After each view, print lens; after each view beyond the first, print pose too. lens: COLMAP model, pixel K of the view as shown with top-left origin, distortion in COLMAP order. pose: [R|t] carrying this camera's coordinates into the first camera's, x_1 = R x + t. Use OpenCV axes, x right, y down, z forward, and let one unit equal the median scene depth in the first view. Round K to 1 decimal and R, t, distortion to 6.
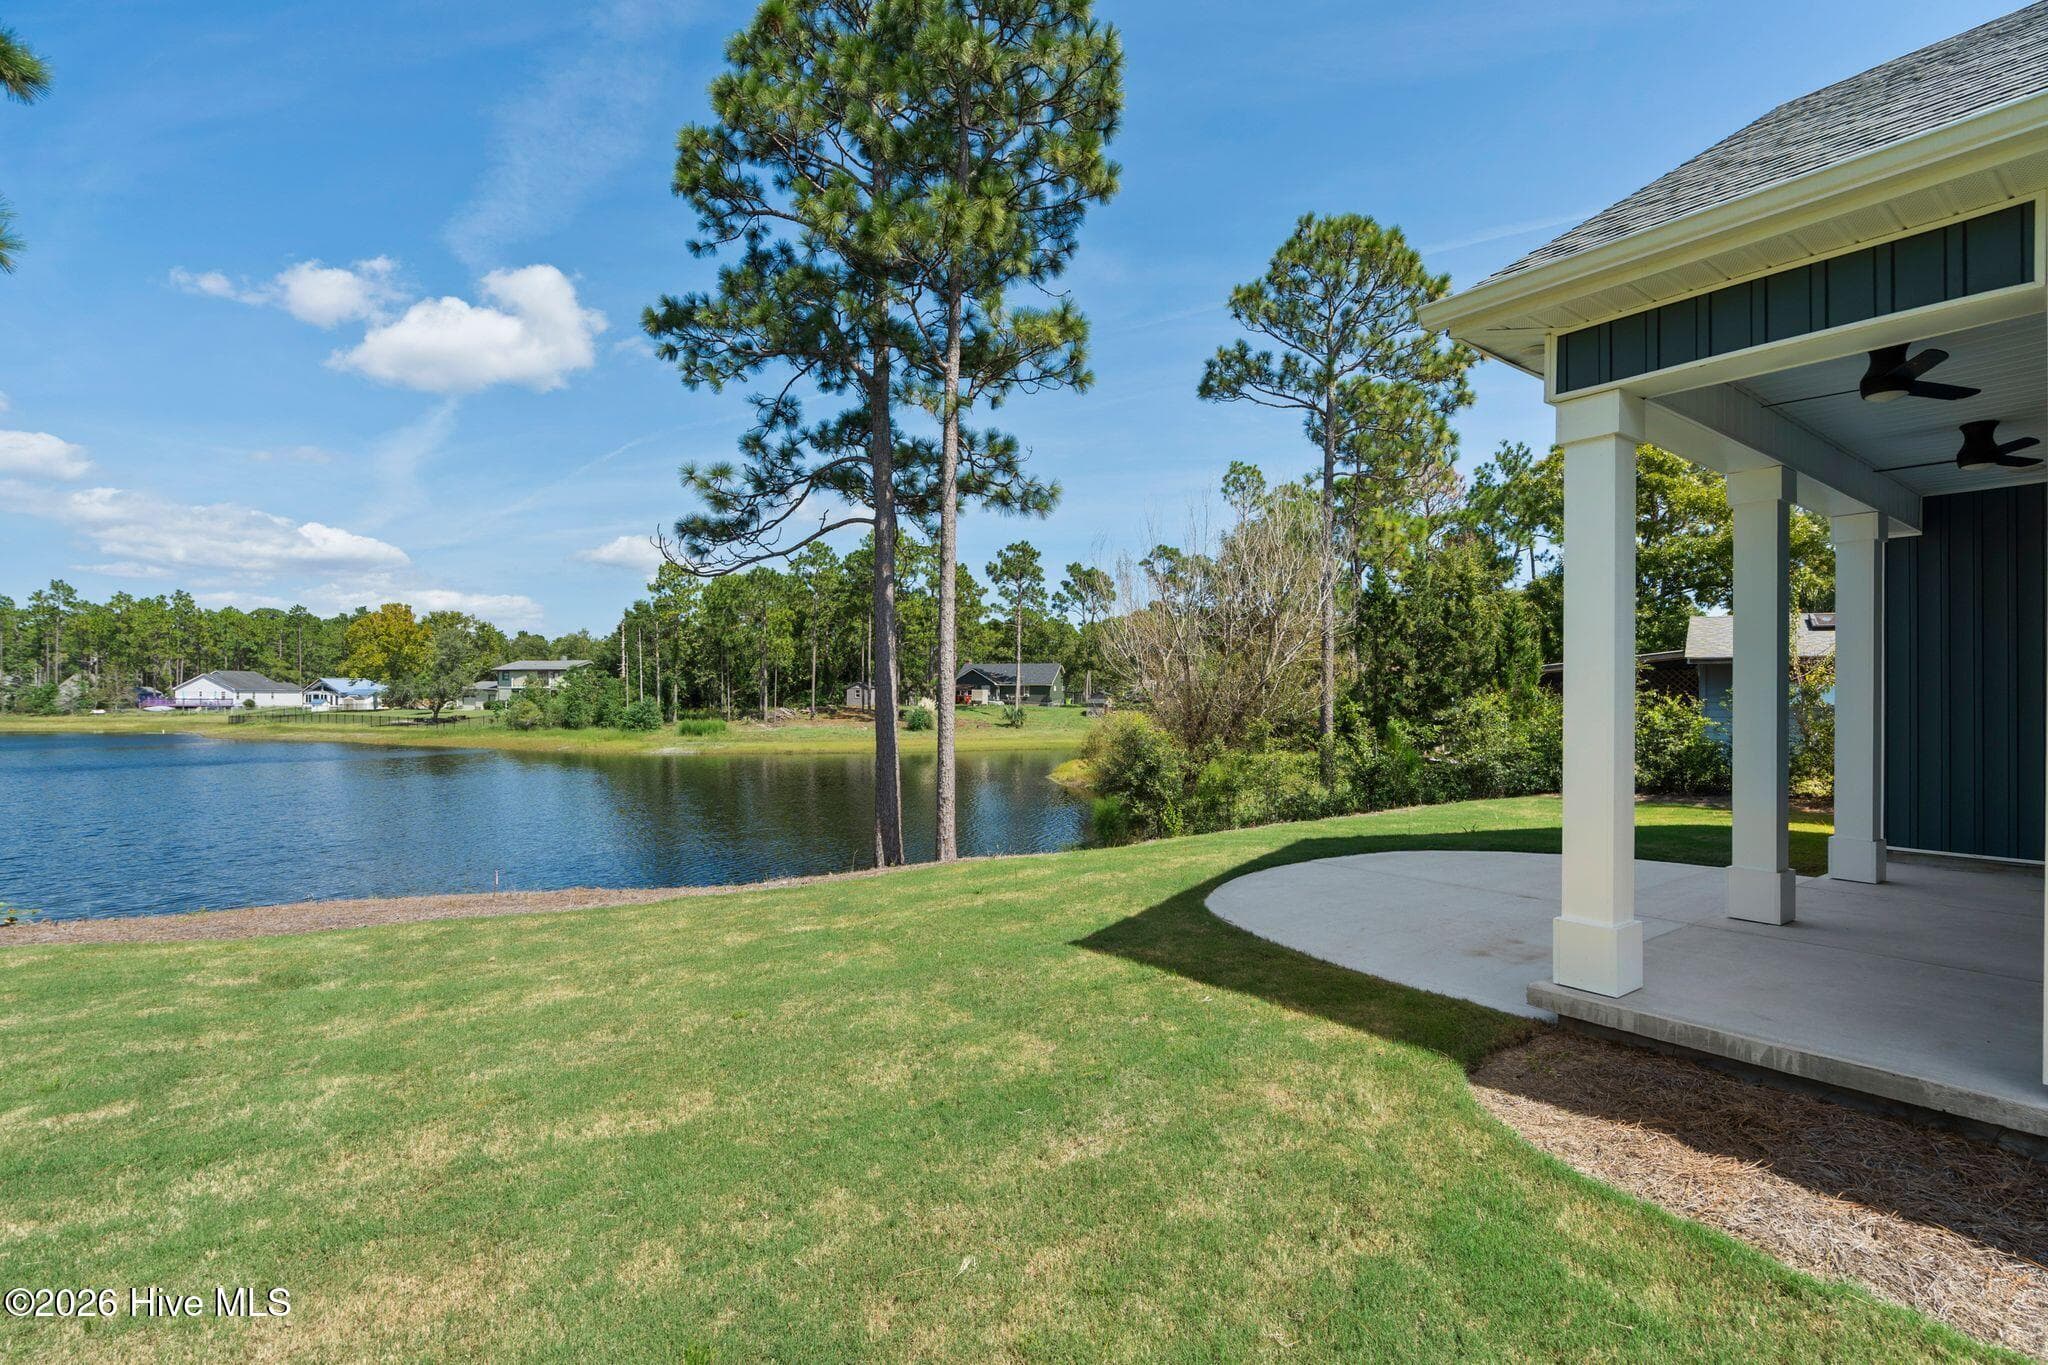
lens RADIAL K [[923.1, 0, 1080.5], [0, 923.1, 690.3], [0, 0, 1]] dist [-0.019125, -0.000054]
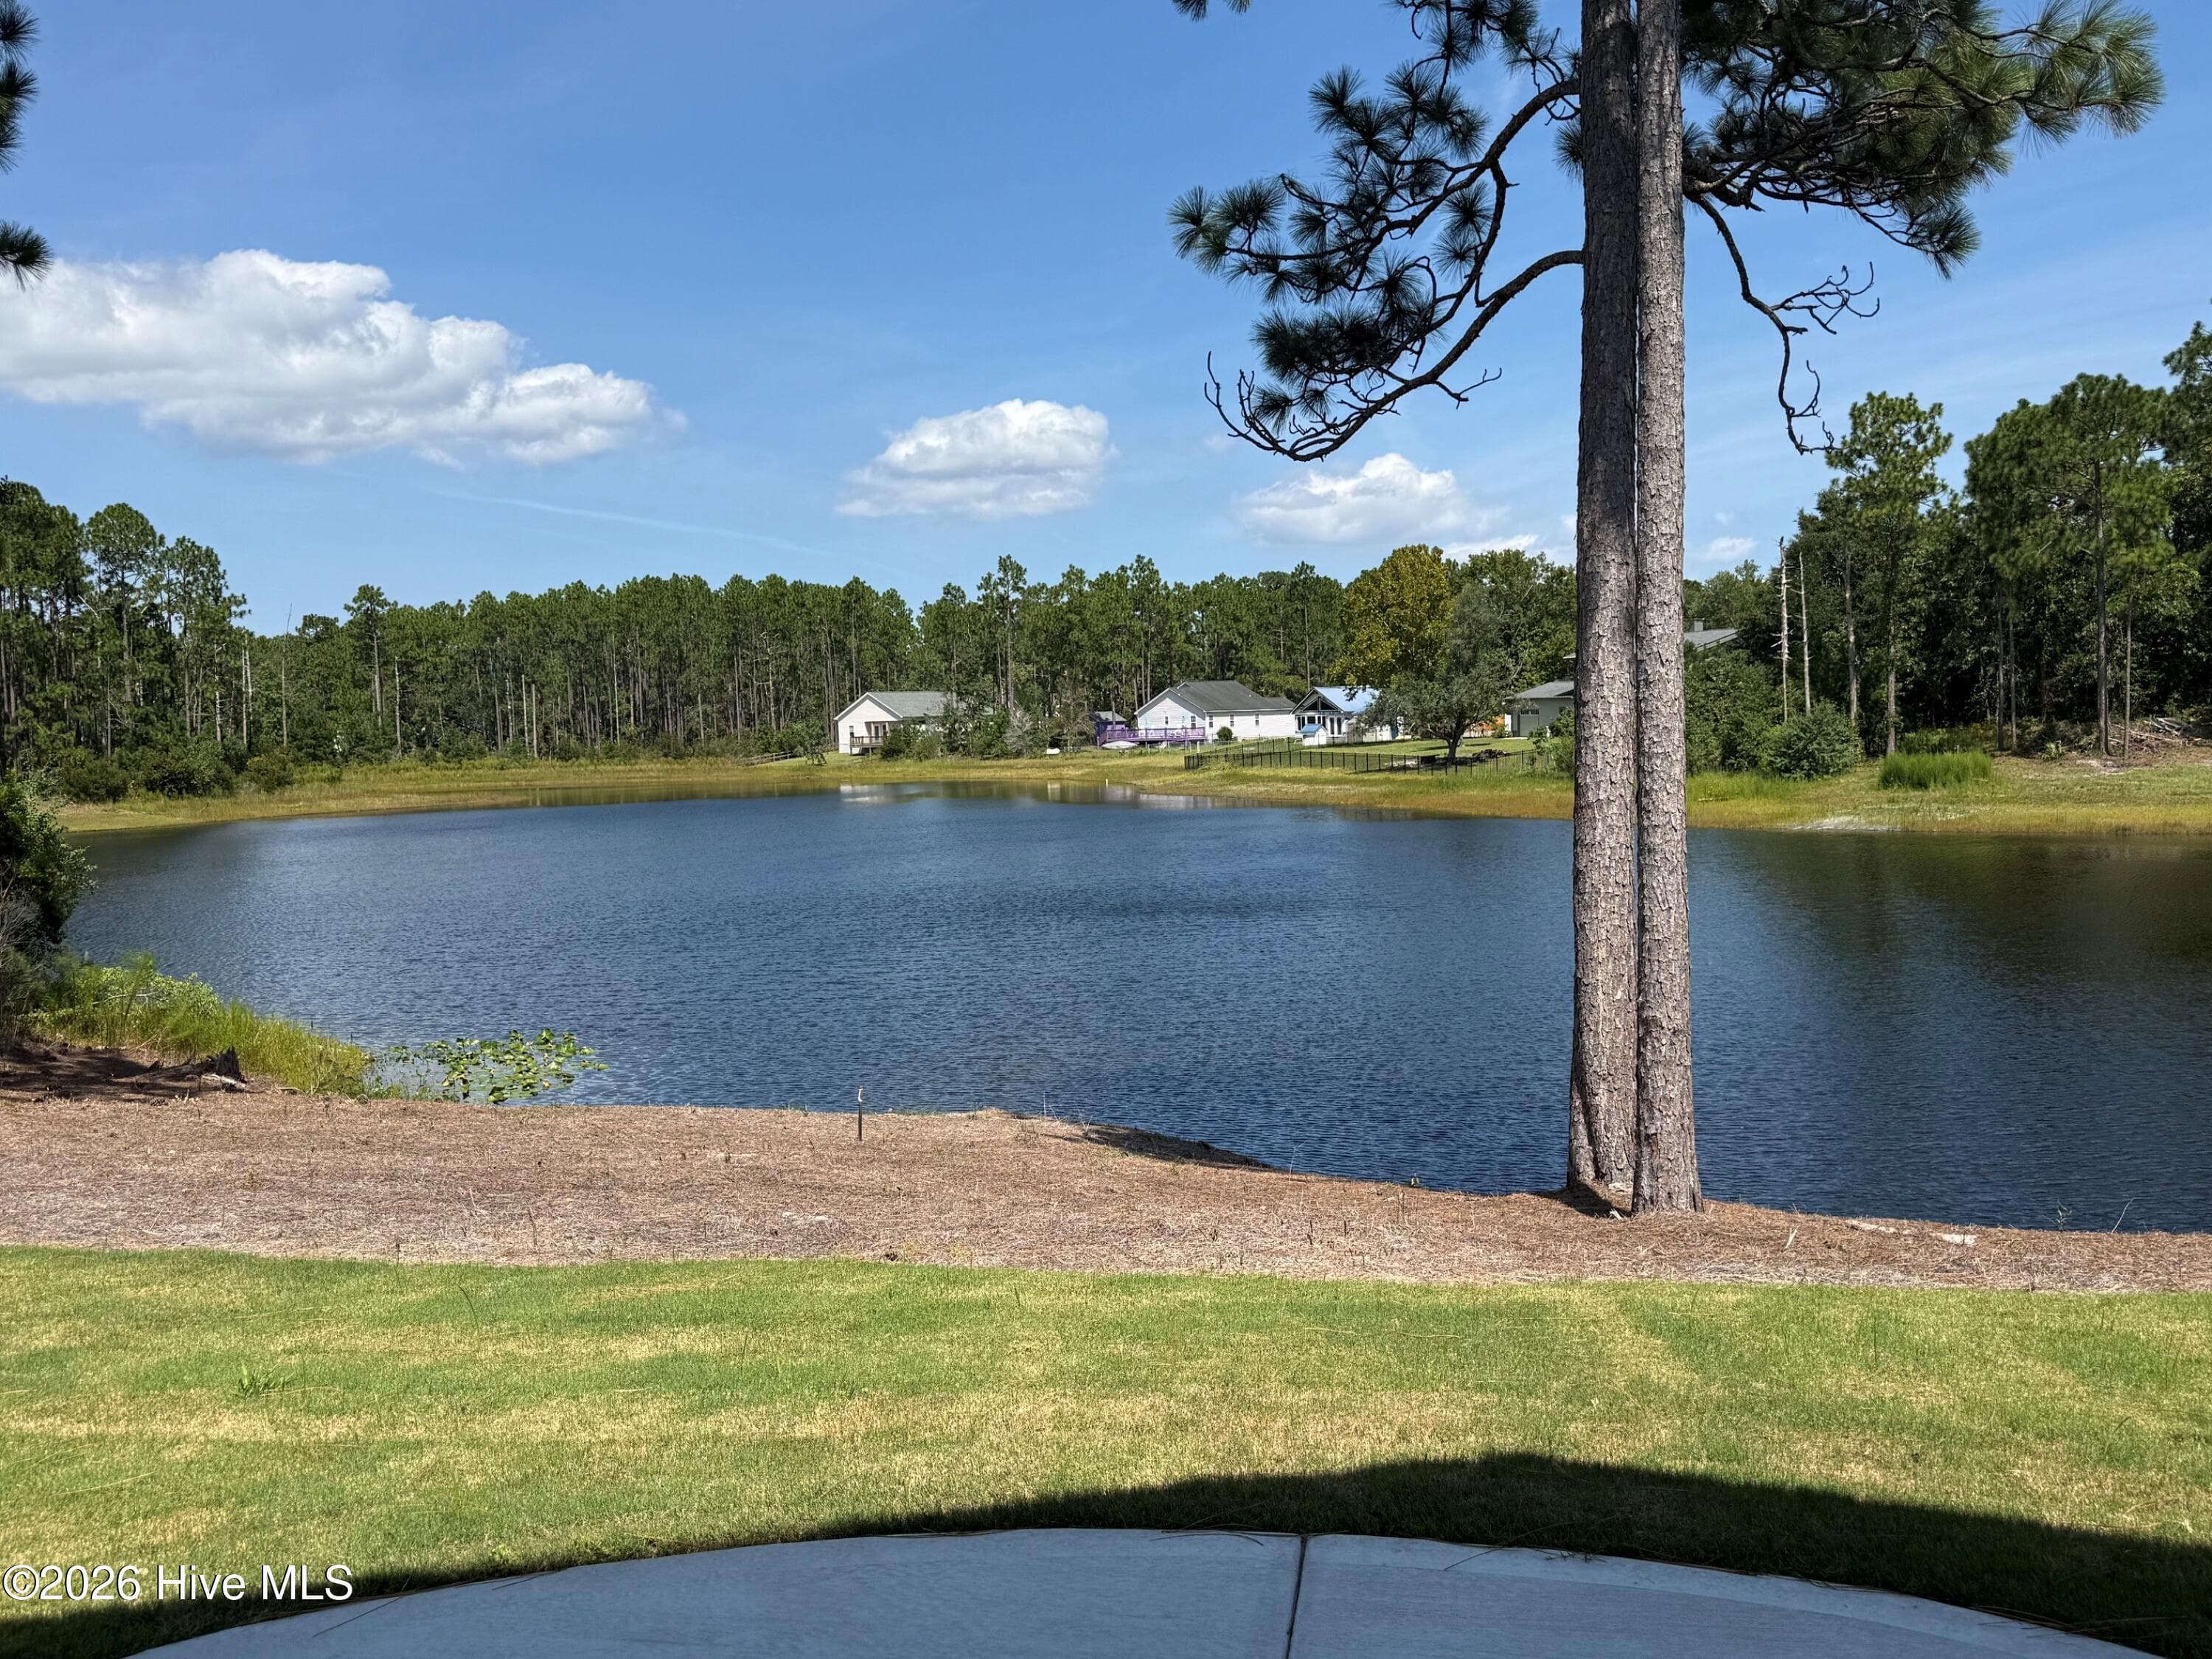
lens RADIAL K [[2006.7, 0, 1104.5], [0, 2006.7, 849.5], [0, 0, 1]] dist [0.175502, -0.322073]
pose [[0.660832, 0.025093, -0.750115, 0.046798], [0.037409, 0.997098, 0.066311, -0.001053], [0.749601, -0.071881, 0.657975, 0.052184]]
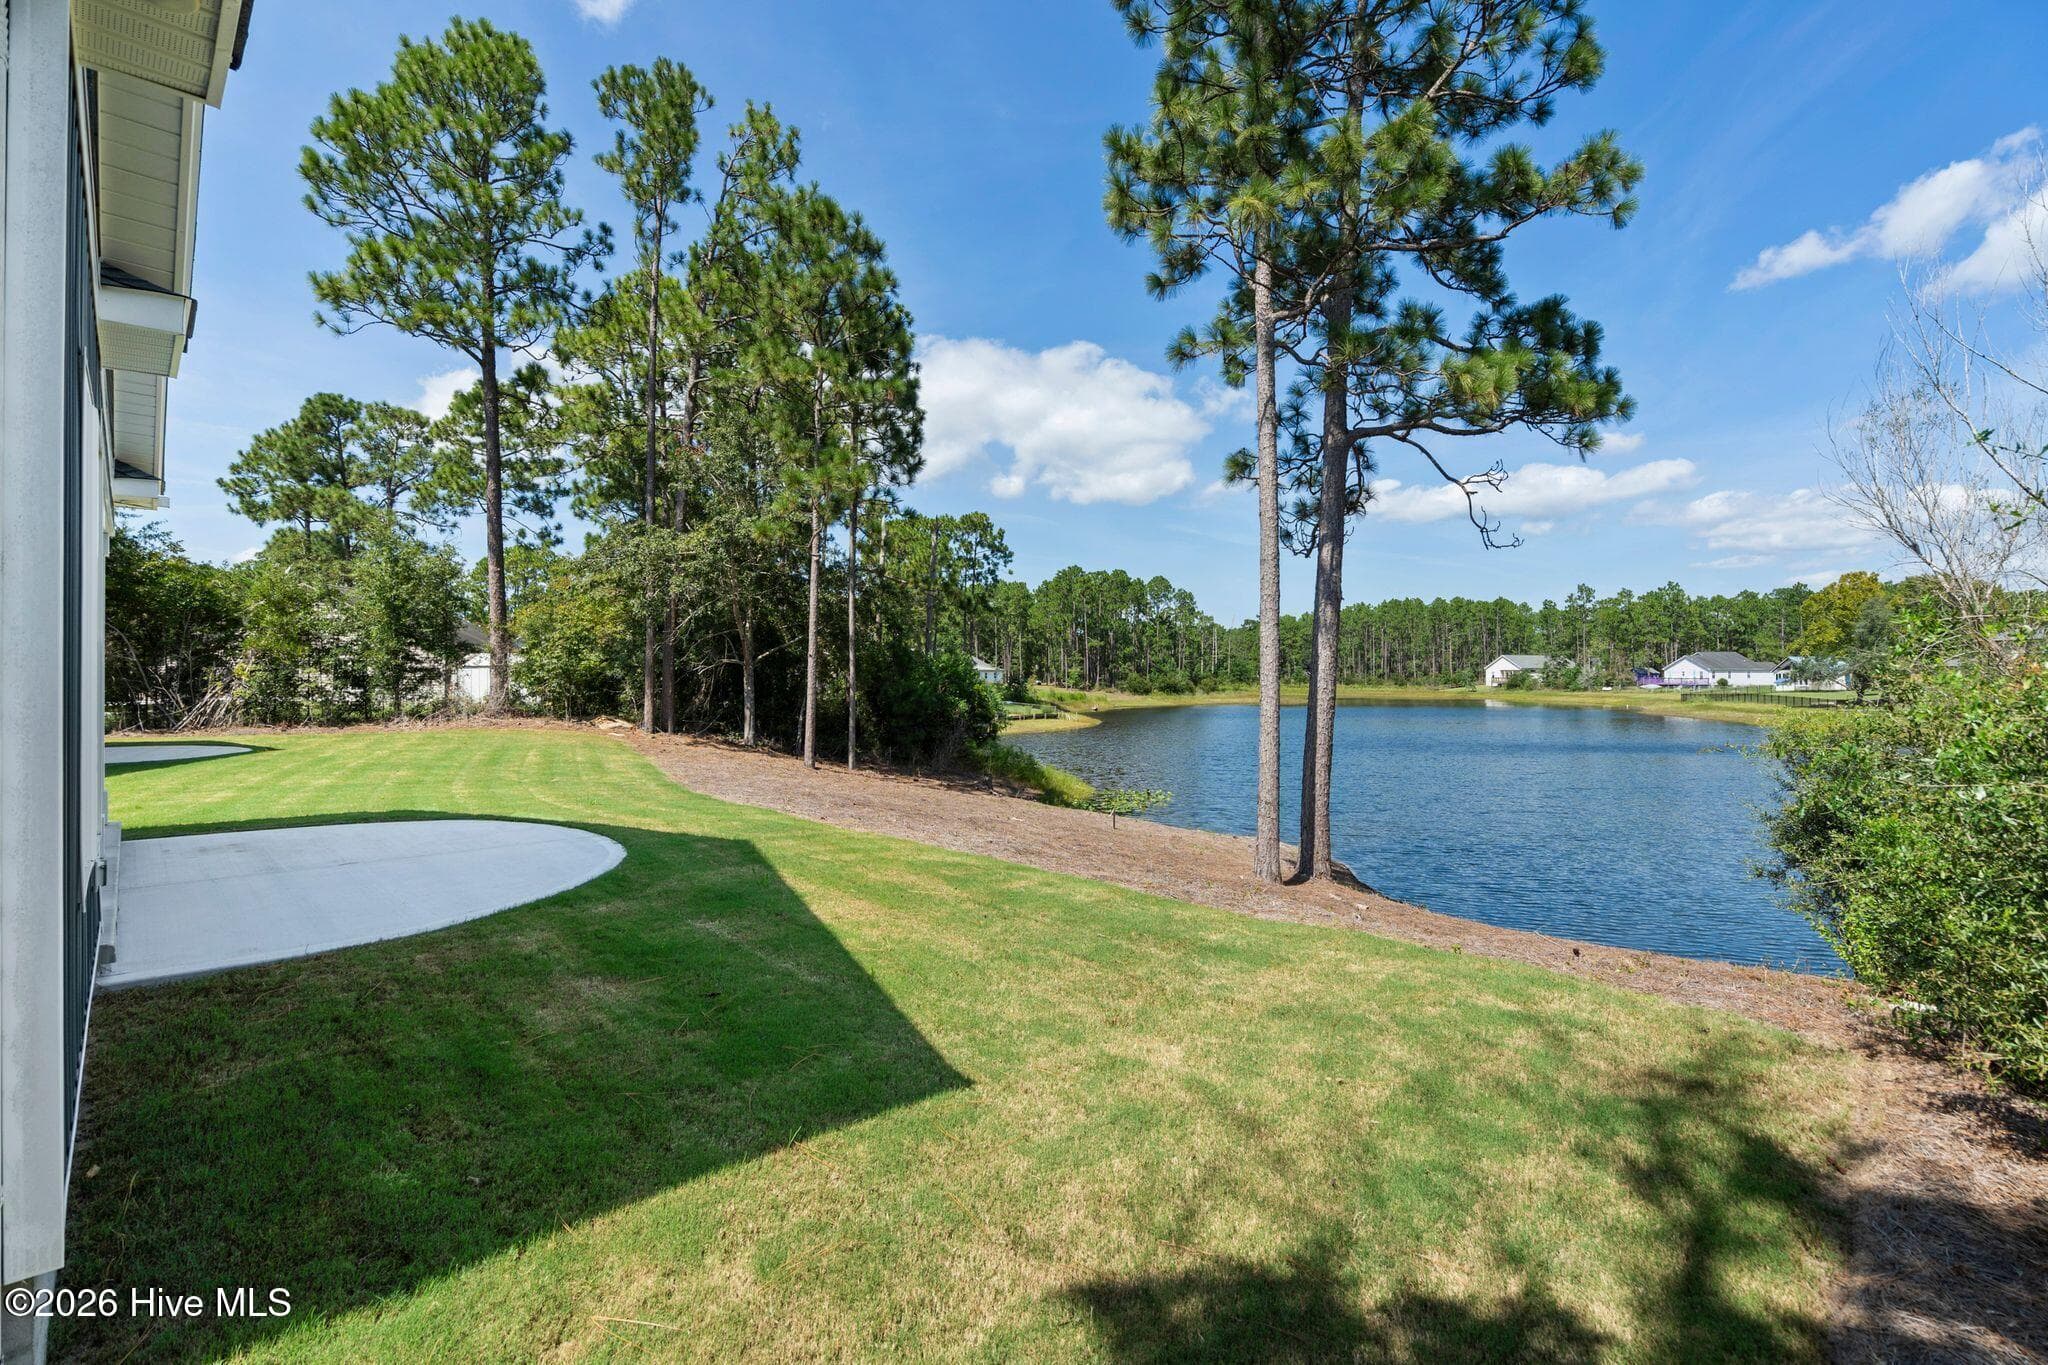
lens RADIAL K [[934.1, 0, 1024.9], [0, 934.1, 664.8], [0, 0, 1]] dist [-0.003112, -0.000341]
pose [[0.089274, -0.013642, -0.995914, 0.100961], [0.008946, 0.999877, -0.012894, 0.000800], [0.995967, -0.007758, 0.089385, 0.102392]]
